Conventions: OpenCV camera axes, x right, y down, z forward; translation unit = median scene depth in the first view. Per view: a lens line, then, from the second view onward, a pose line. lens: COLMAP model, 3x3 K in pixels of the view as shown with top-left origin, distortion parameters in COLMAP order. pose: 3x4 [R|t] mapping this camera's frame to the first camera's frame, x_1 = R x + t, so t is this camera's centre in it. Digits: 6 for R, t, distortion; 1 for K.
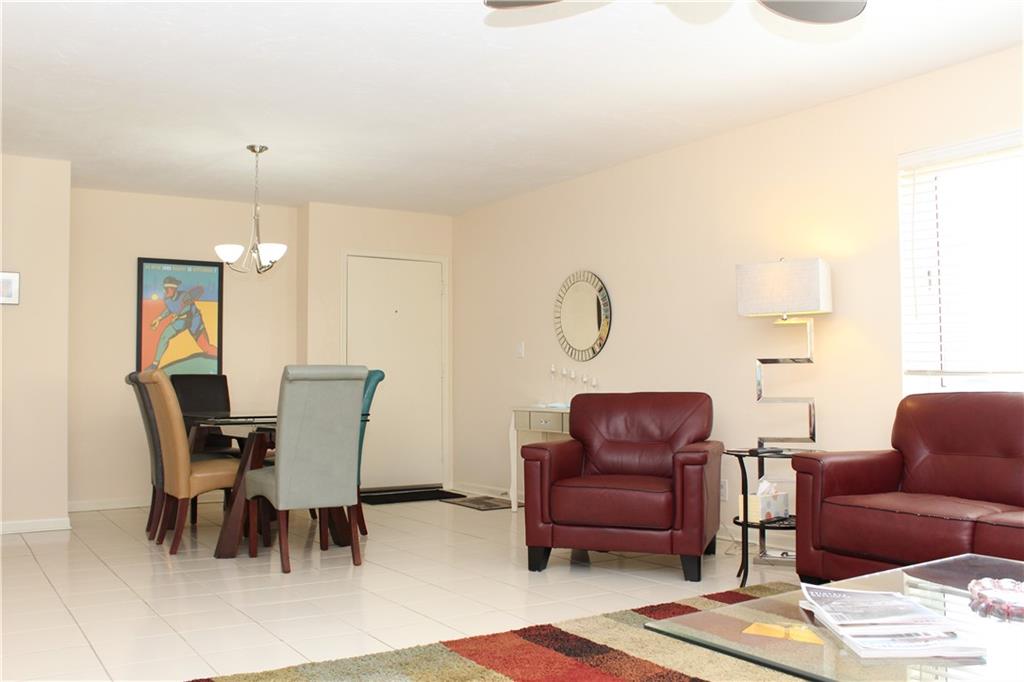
lens RADIAL K [[858.6, 0, 489.4], [0, 858.6, 344.0], [0, 0, 1]] dist [-0.154706, 0.123686]
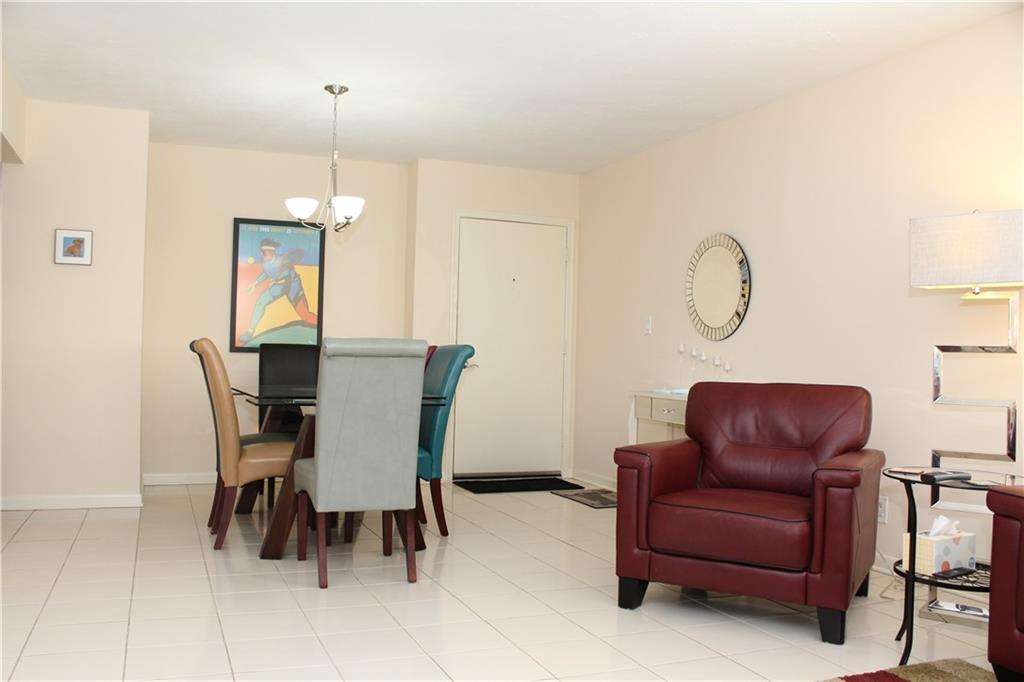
lens RADIAL K [[858.6, 0, 489.4], [0, 858.6, 344.0], [0, 0, 1]] dist [-0.154706, 0.123686]
pose [[0.983902, 0.026947, -0.176666, 0.053749], [-0.021373, 0.999214, 0.033376, 0.000307], [0.177427, -0.029062, 0.983705, 0.193916]]
